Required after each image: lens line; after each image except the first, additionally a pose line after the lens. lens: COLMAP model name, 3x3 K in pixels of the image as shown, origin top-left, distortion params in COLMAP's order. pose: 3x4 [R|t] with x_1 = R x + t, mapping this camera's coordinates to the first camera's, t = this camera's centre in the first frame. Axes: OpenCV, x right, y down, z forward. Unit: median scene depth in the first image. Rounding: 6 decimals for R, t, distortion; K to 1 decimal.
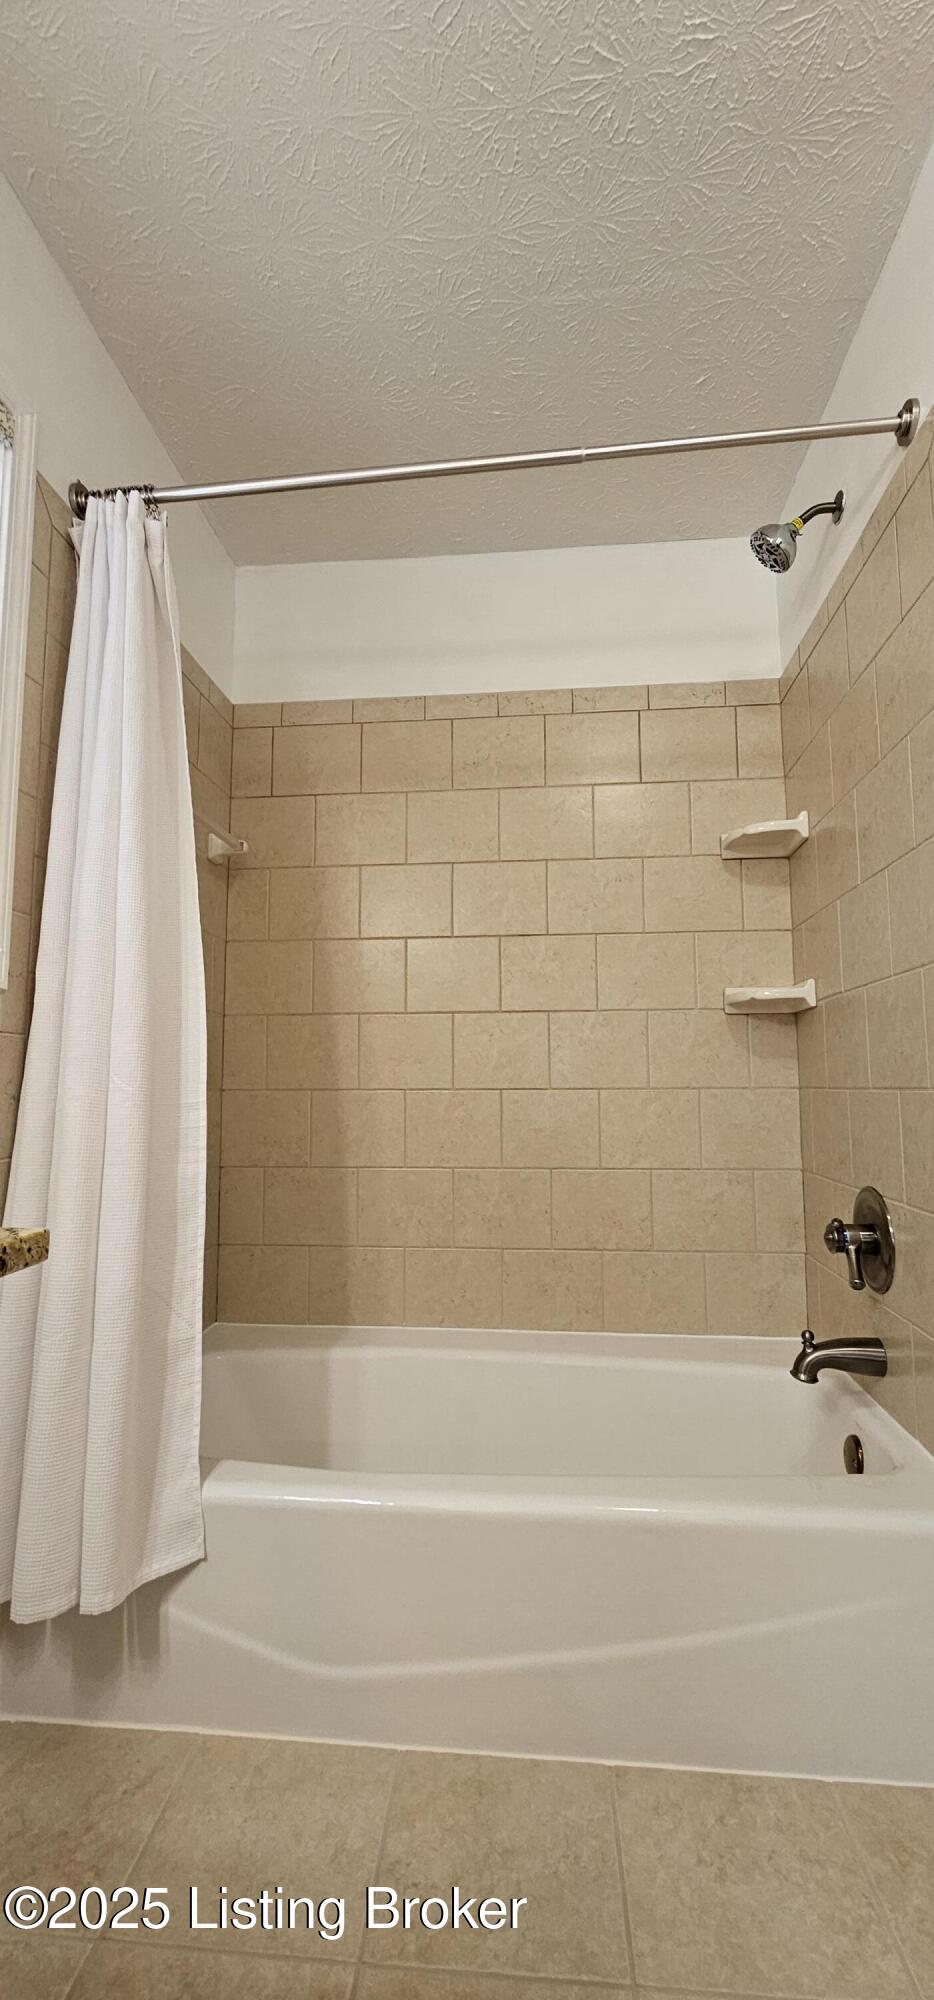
lens RADIAL K [[818.6, 0, 467.0], [0, 818.6, 1000.0], [0, 0, 1]] dist [0.001739, -0.000188]
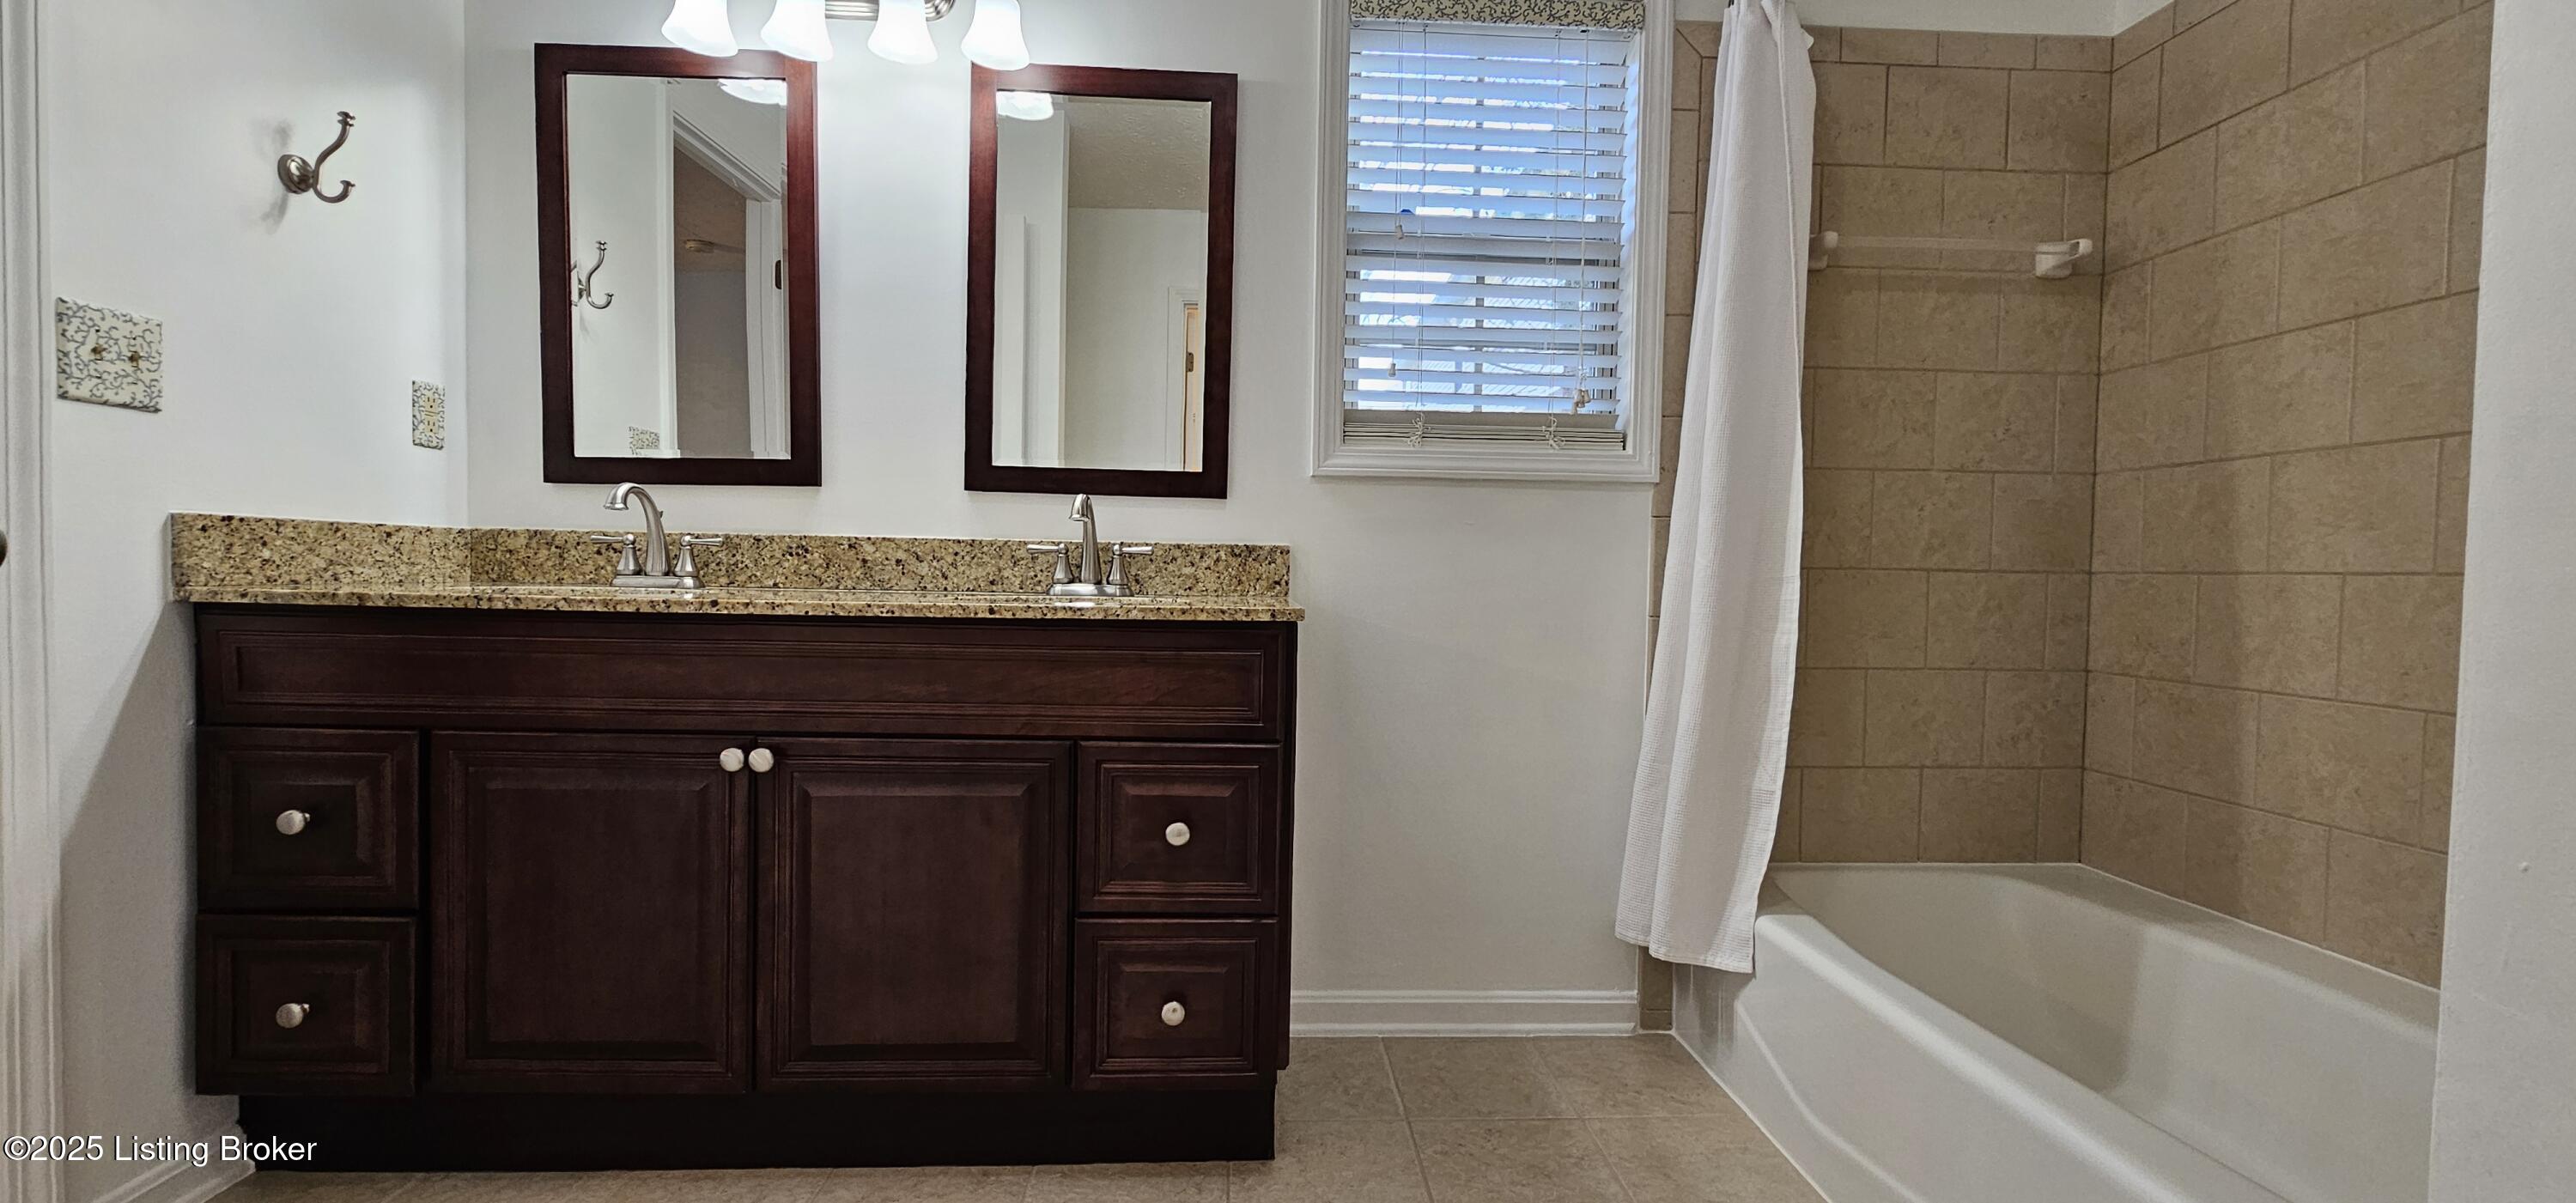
lens RADIAL K [[1054.3, 0, 1288.0], [0, 1054.3, 601.5], [0, 0, 1]] dist [0.001739, -0.000188]
pose [[0.137540, 0.036997, -0.989805, 0.603067], [0.085999, 0.995082, 0.049144, 0.025172], [0.986756, -0.091881, 0.133682, 0.130903]]
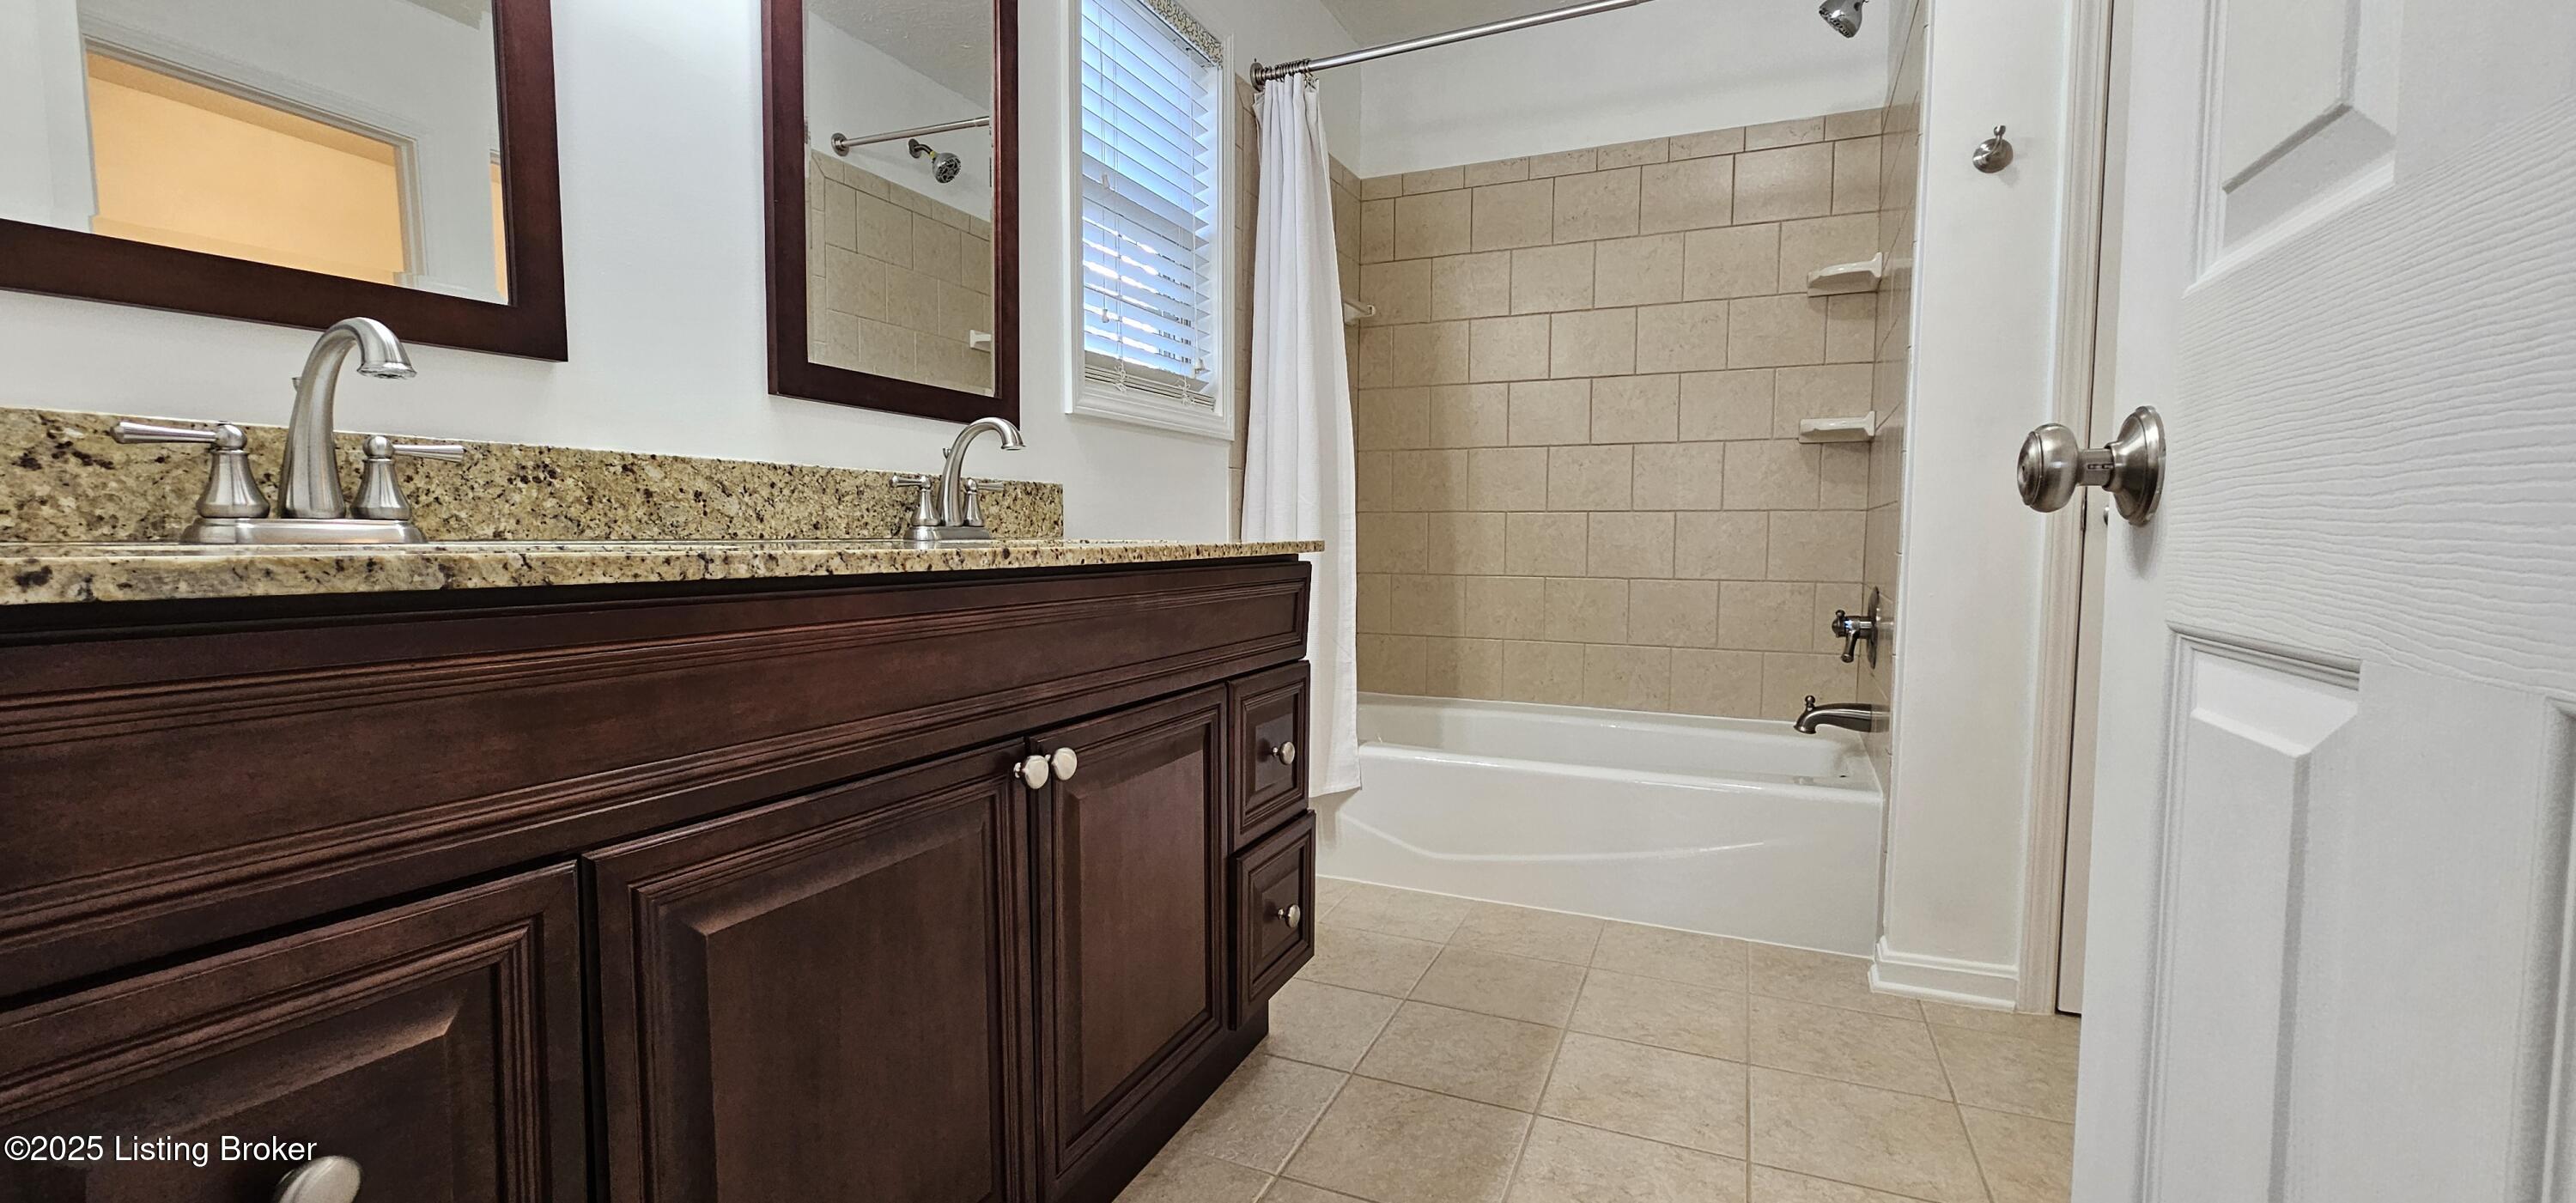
lens RADIAL K [[1054.3, 0, 1288.0], [0, 1054.3, 601.5], [0, 0, 1]] dist [0.001739, -0.000188]
pose [[0.946060, 0.030411, -0.322560, 0.127404], [0.025526, 0.985494, 0.167780, -0.028743], [0.322984, -0.166964, 0.931560, -0.574489]]
